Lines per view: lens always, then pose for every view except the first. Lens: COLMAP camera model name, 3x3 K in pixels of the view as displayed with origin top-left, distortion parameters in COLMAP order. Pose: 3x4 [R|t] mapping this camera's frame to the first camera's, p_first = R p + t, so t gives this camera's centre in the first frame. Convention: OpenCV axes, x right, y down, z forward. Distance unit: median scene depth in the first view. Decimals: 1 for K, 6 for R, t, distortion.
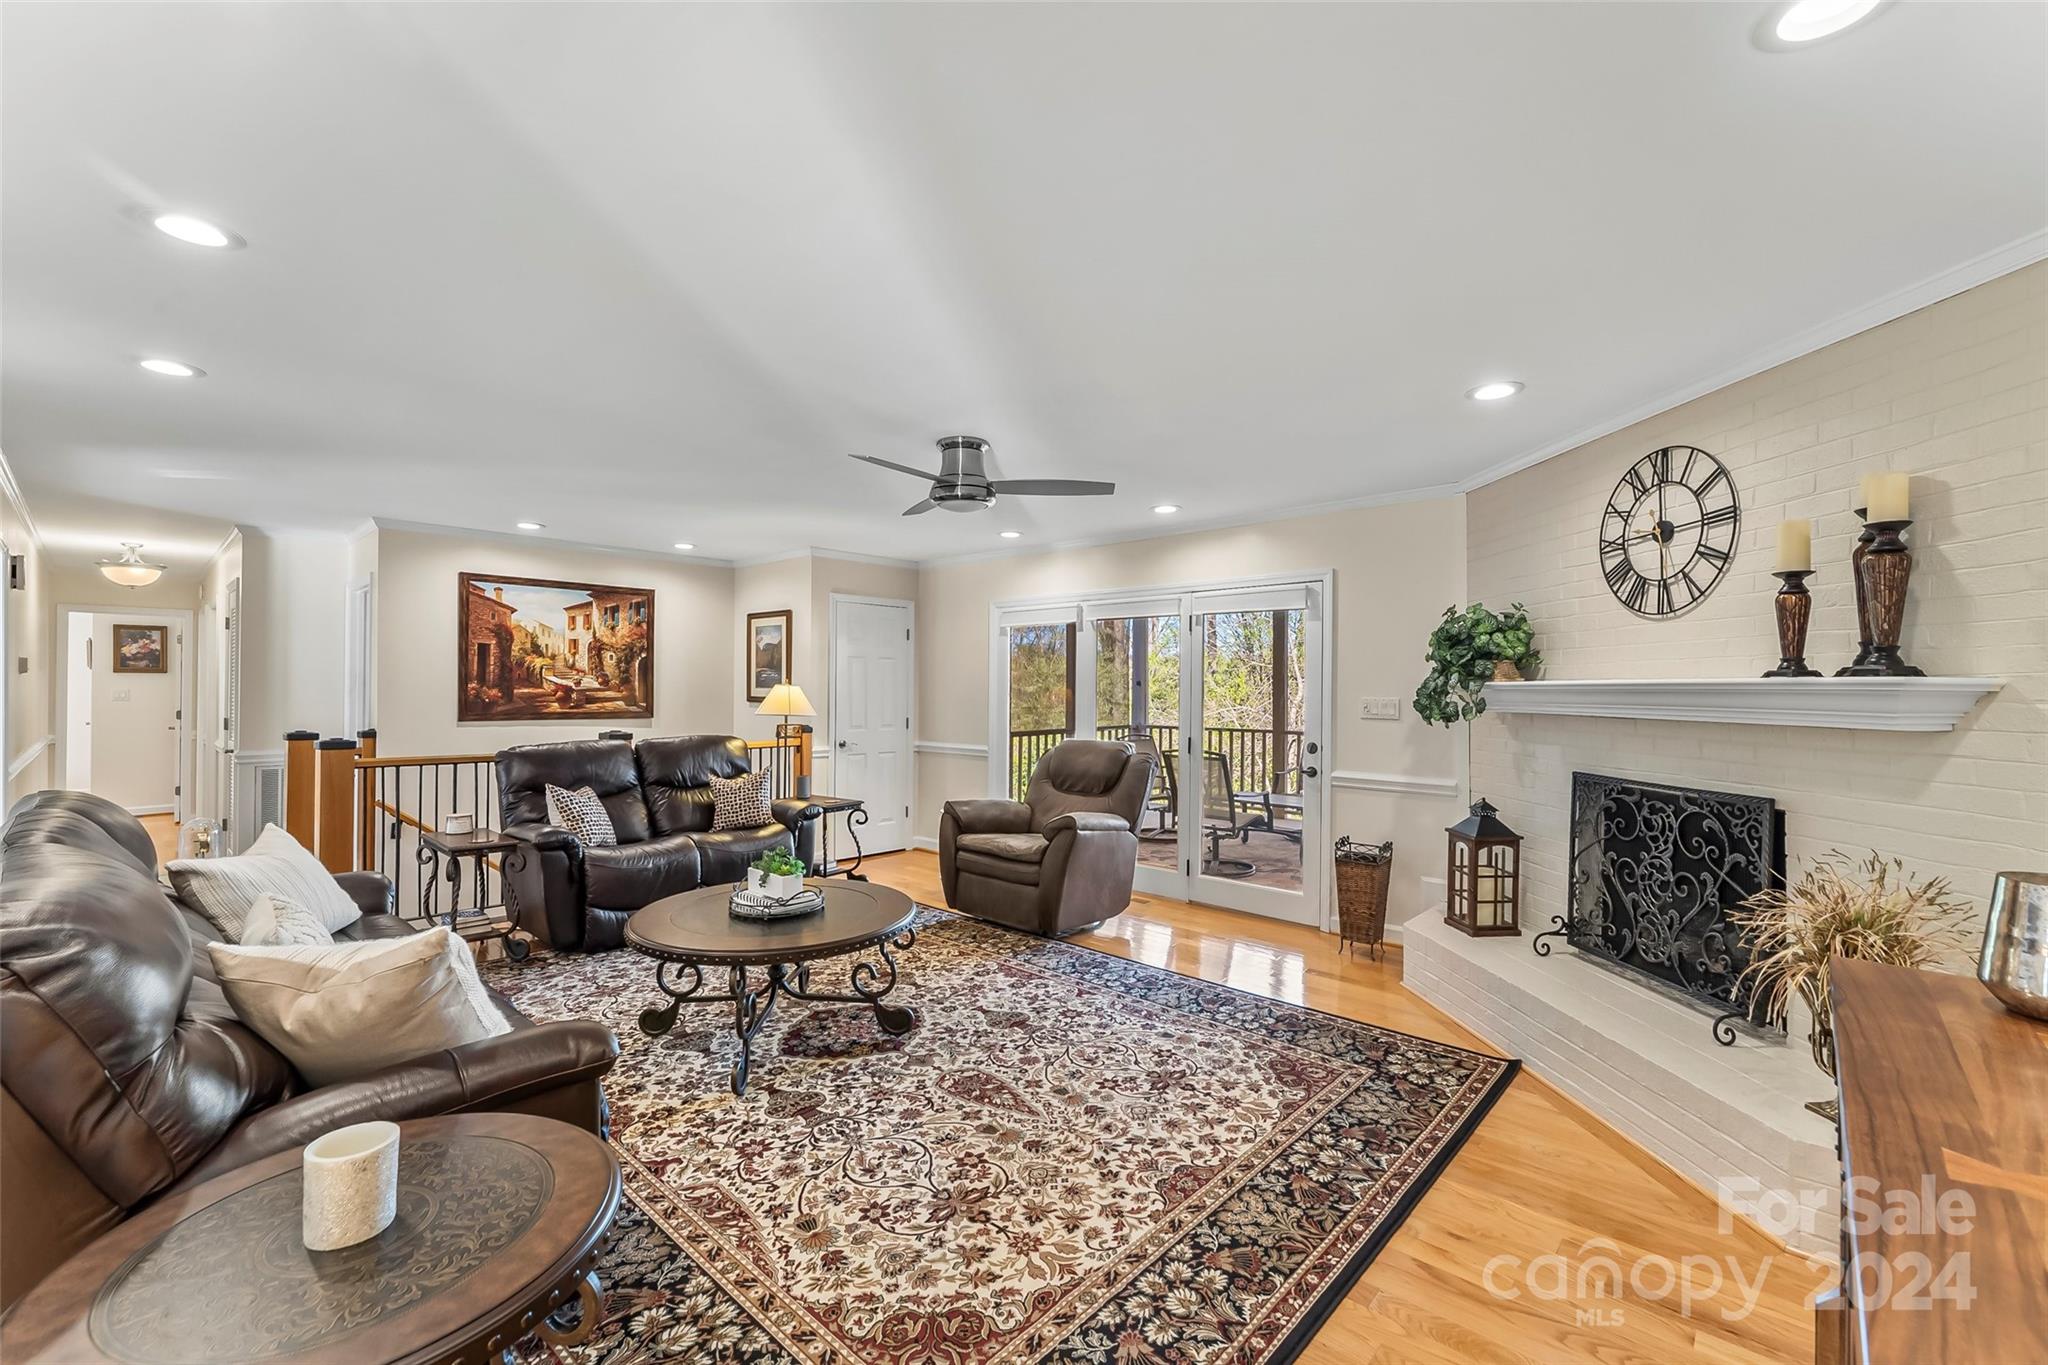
lens RADIAL K [[851.1, 0, 1030.9], [0, 851.1, 698.7], [0, 0, 1]] dist [-0.000239, -0.000133]
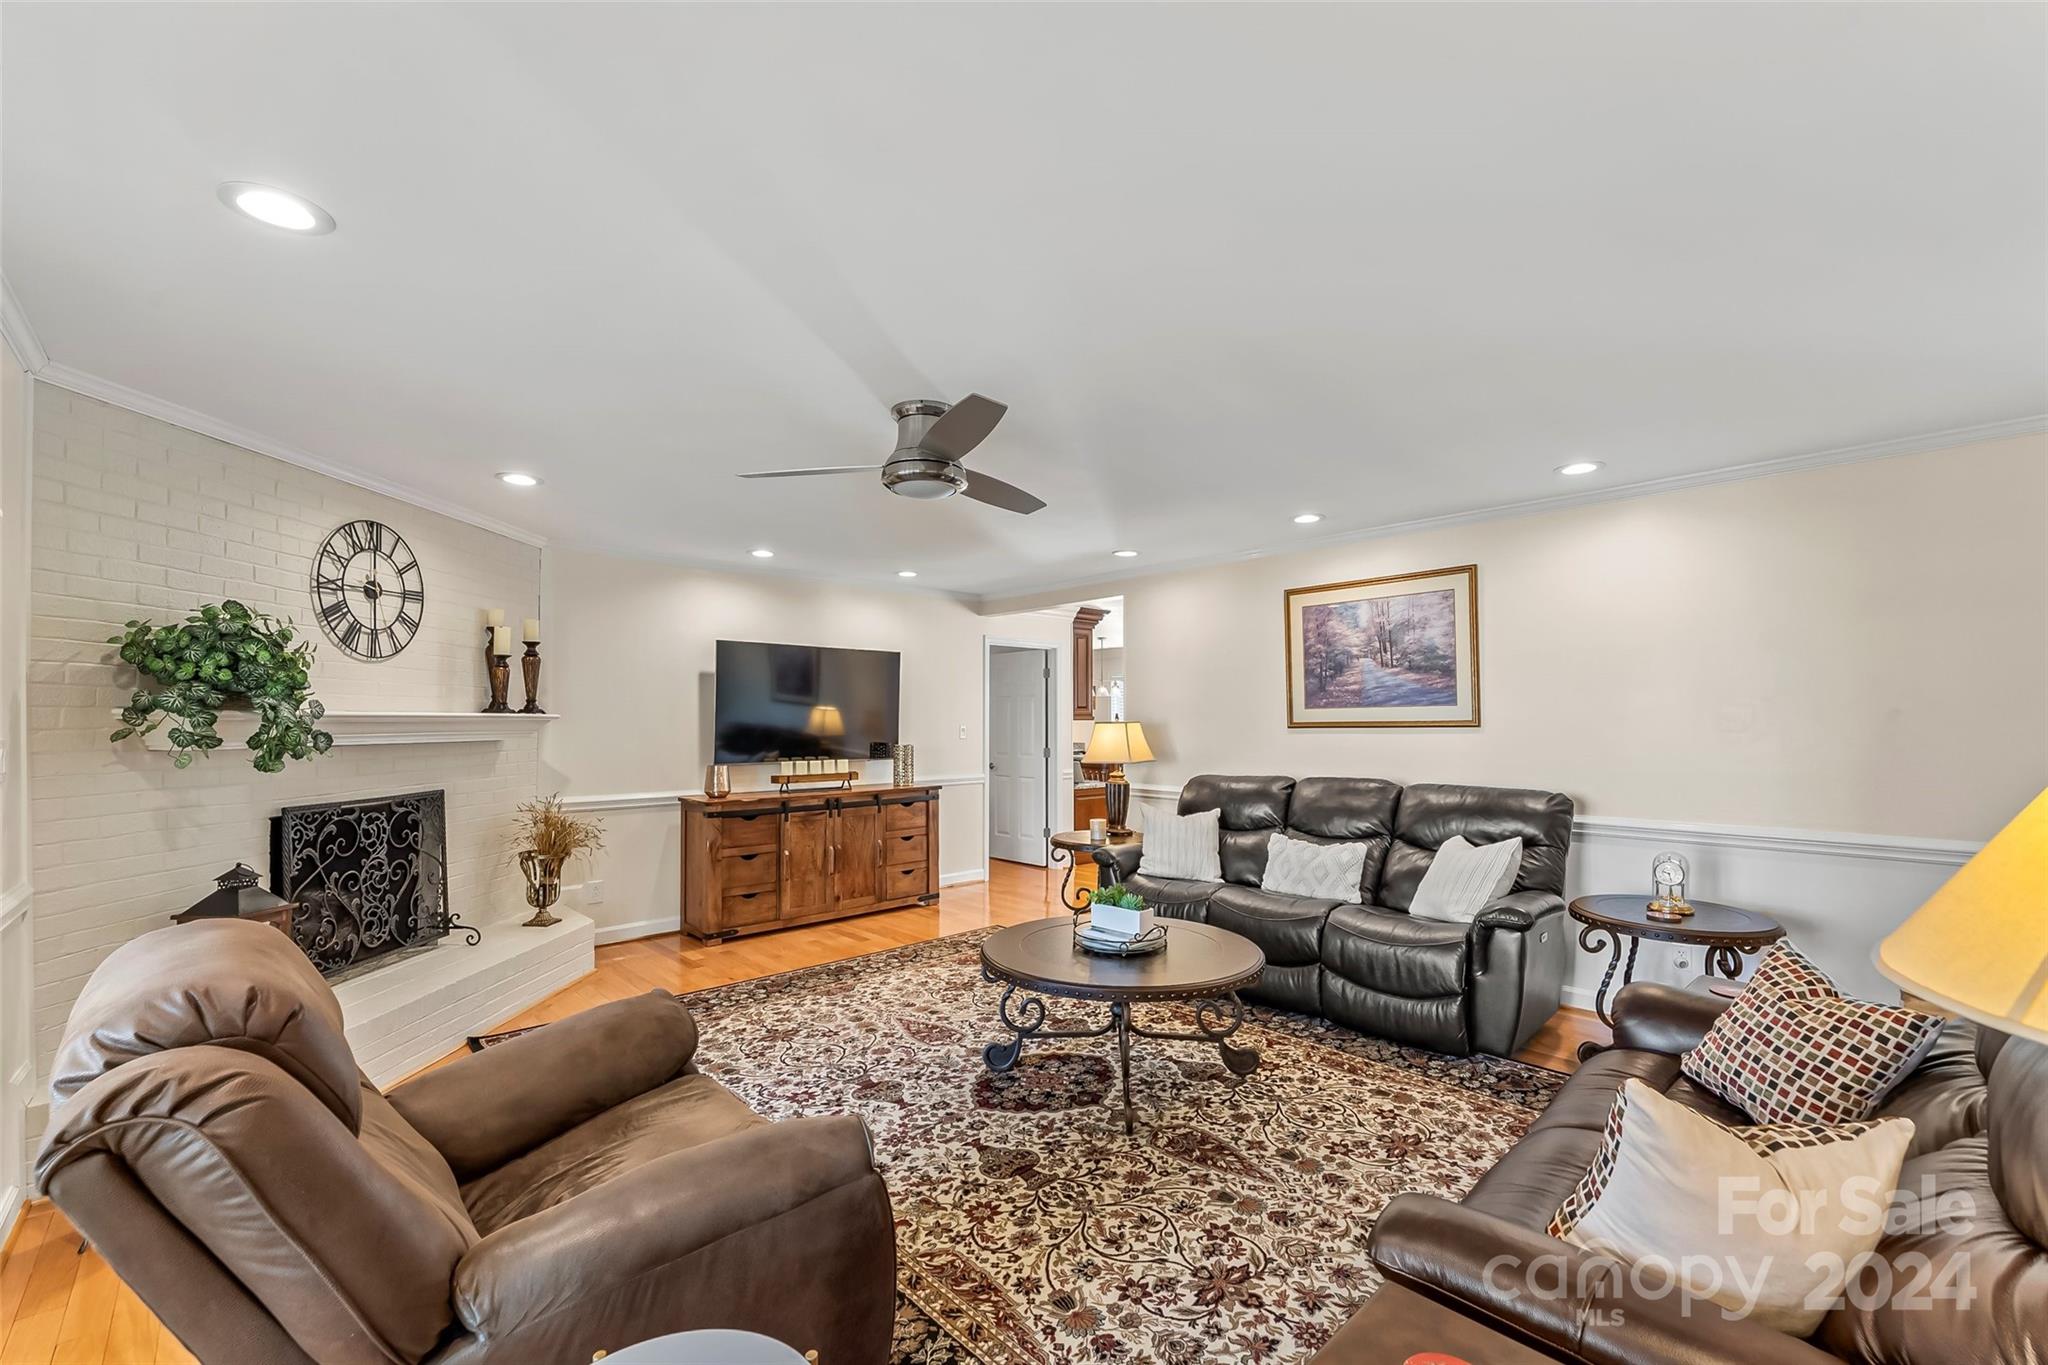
lens RADIAL K [[851.1, 0, 1030.9], [0, 851.1, 698.7], [0, 0, 1]] dist [-0.000239, -0.000133]
pose [[-0.996541, -0.001981, 0.083076, -0.297509], [-0.002890, 0.999937, -0.010815, -0.030937], [-0.083049, -0.011018, -0.996485, 2.151335]]
